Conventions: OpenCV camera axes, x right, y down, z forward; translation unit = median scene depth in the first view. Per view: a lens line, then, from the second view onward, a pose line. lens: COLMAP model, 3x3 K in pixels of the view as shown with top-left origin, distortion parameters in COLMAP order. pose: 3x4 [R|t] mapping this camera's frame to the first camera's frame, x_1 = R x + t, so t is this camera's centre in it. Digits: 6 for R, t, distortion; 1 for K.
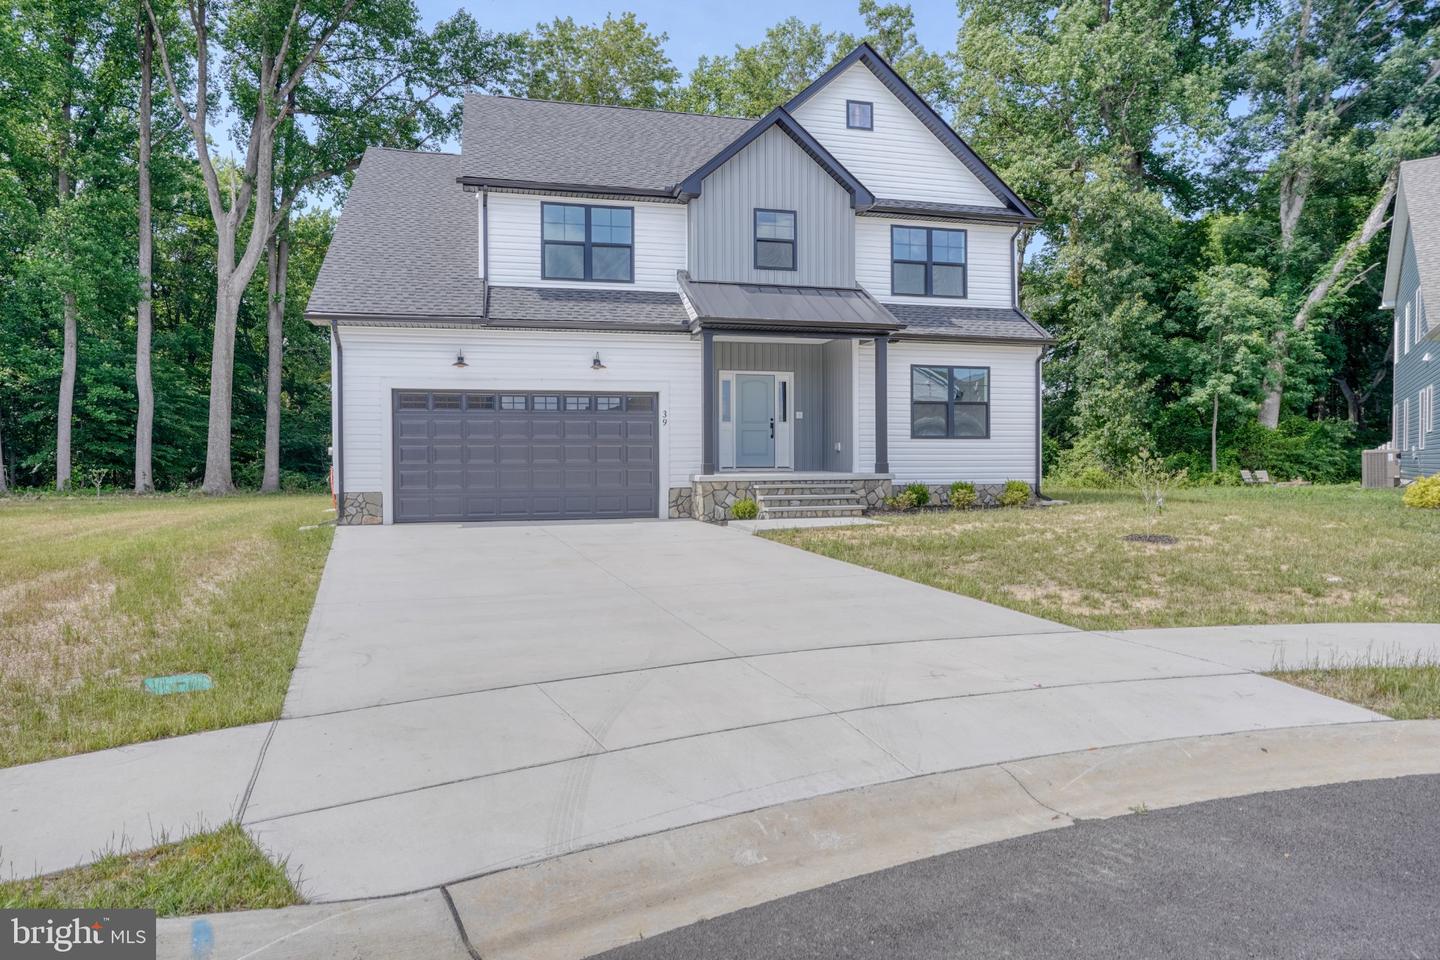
lens RADIAL K [[881.8, 0, 720.0], [0, 881.8, 480.0], [0, 0, 1]] dist [-0.005000, -0.001168]
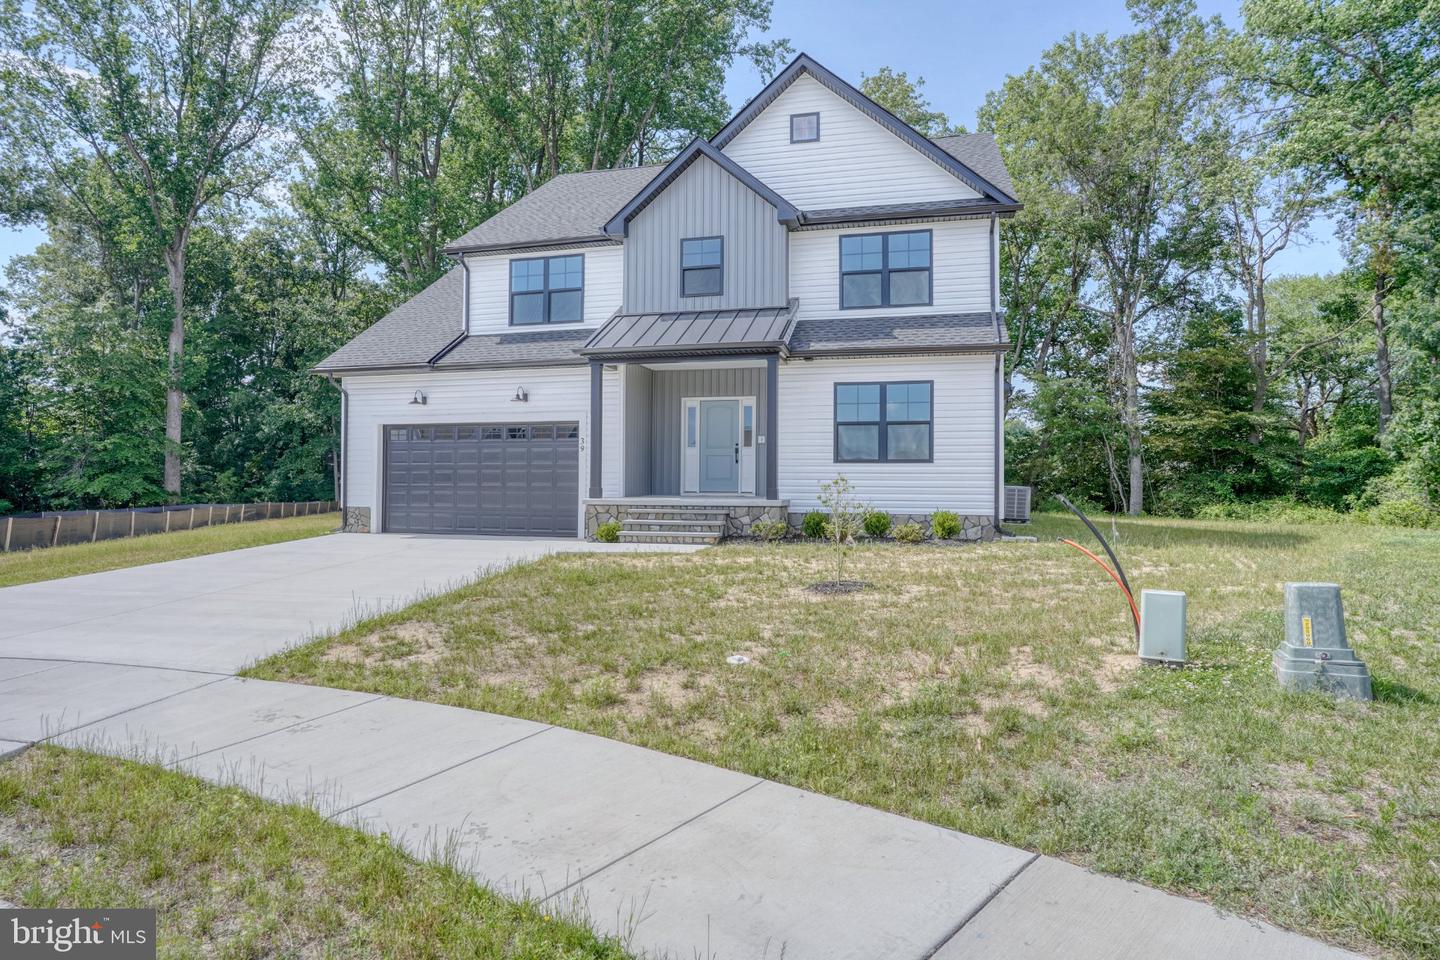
lens RADIAL K [[788.7, 0, 720.0], [0, 788.7, 480.0], [0, 0, 1]] dist [-0.033331, 0.025983]
pose [[0.879821, 0.005901, -0.475268, 0.496689], [-0.019354, 0.999538, -0.023419, -0.007441], [0.474911, 0.029803, 0.879529, 0.217916]]
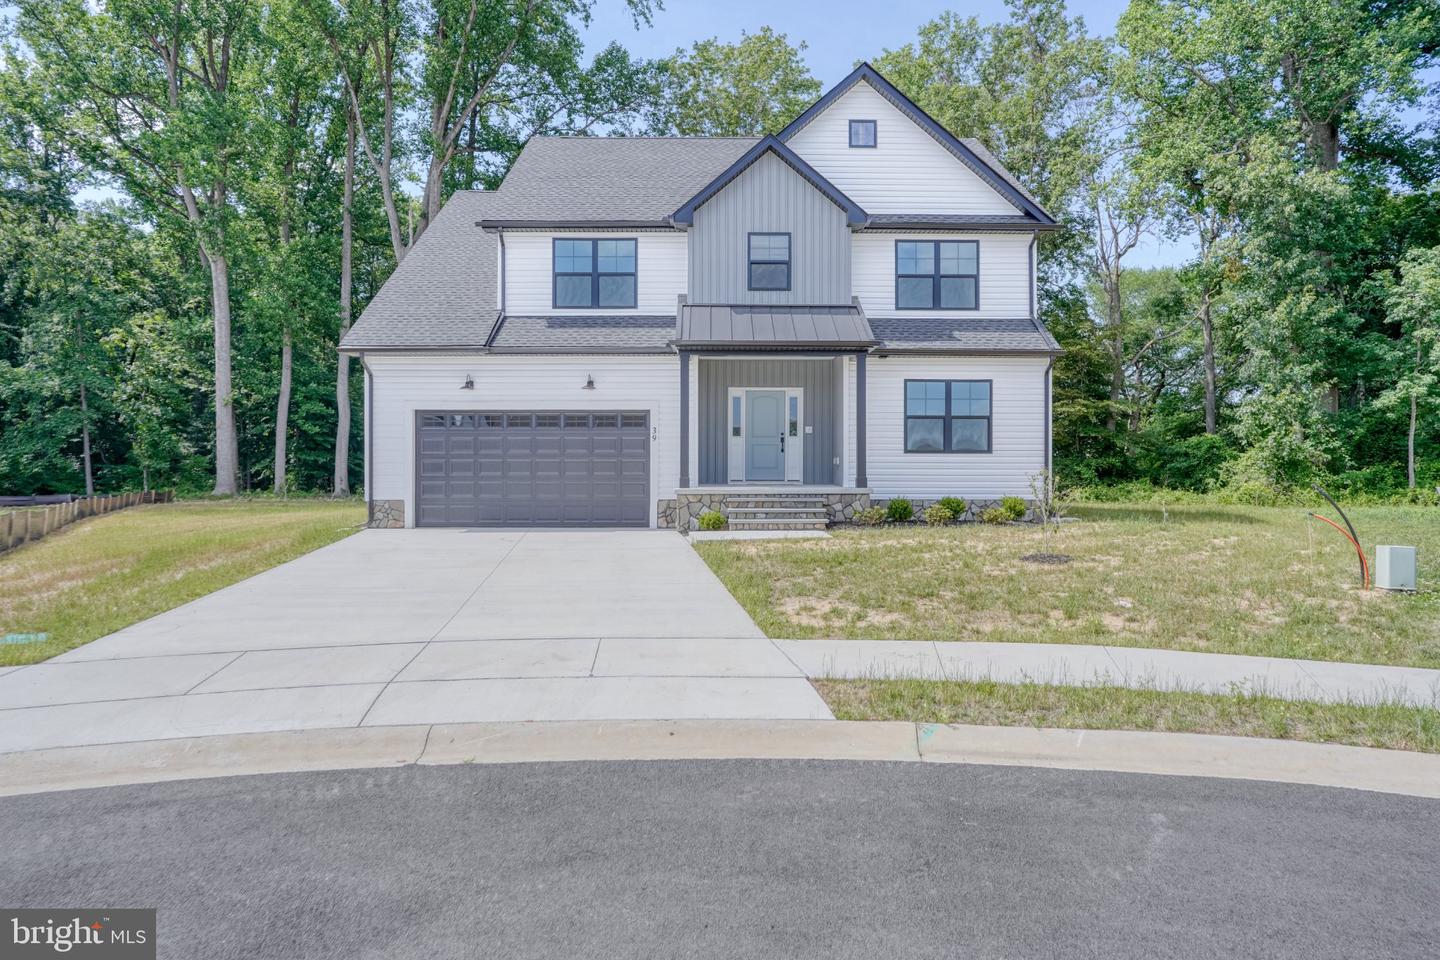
lens RADIAL K [[901.8, 0, 720.0], [0, 901.8, 480.0], [0, 0, 1]] dist [-0.002675, 0.001826]
pose [[0.972713, 0.008449, -0.231857, 0.247508], [-0.010656, 0.999909, -0.008271, -0.005862], [0.231766, 0.010516, 0.972715, -0.042235]]
